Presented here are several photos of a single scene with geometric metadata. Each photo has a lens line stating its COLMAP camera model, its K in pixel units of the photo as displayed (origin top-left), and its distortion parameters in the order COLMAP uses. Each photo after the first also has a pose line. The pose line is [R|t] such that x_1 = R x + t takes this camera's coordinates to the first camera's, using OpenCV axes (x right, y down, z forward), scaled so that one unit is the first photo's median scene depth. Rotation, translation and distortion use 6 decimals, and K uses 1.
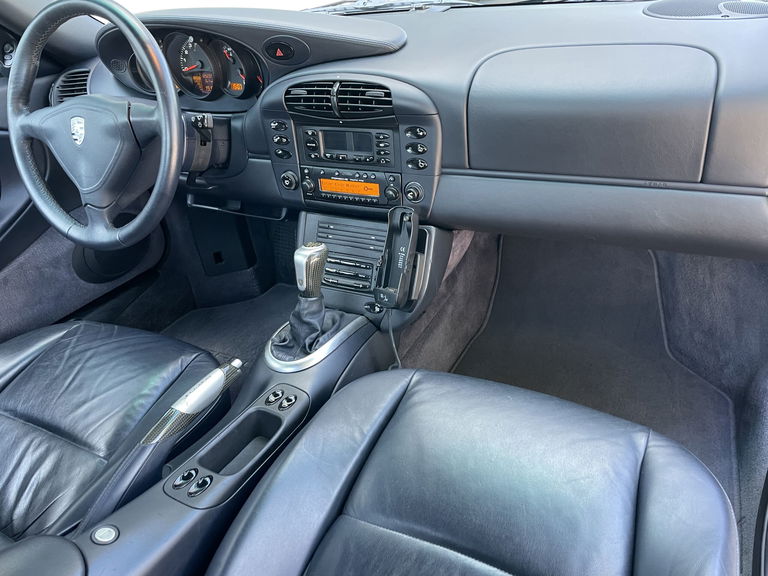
lens RADIAL K [[585.2, 0, 384.0], [0, 585.2, 288.0], [0, 0, 1]] dist [0.094190, -0.118334]
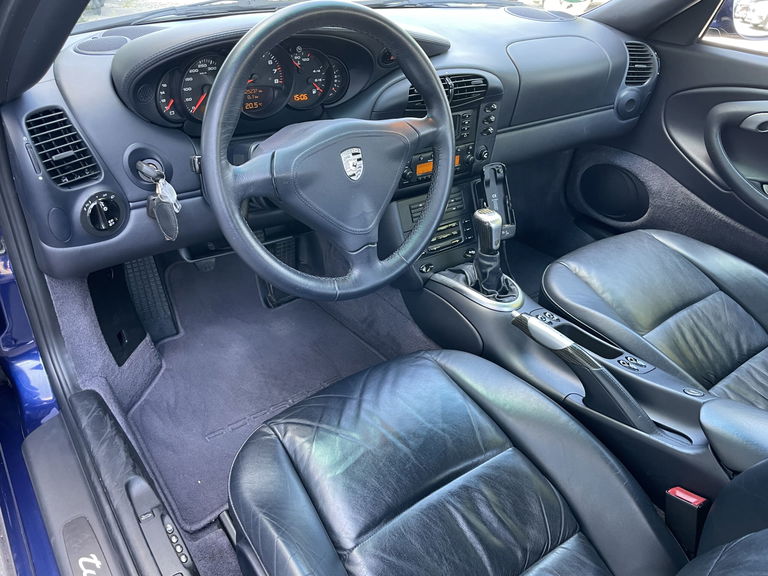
lens RADIAL K [[585.2, 0, 384.0], [0, 585.2, 288.0], [0, 0, 1]] dist [0.094190, -0.118334]
pose [[0.446919, -0.385113, 0.807435, -1.288072], [0.357322, 0.904312, 0.233540, -0.291234], [-0.820112, 0.184141, 0.541764, 0.540892]]
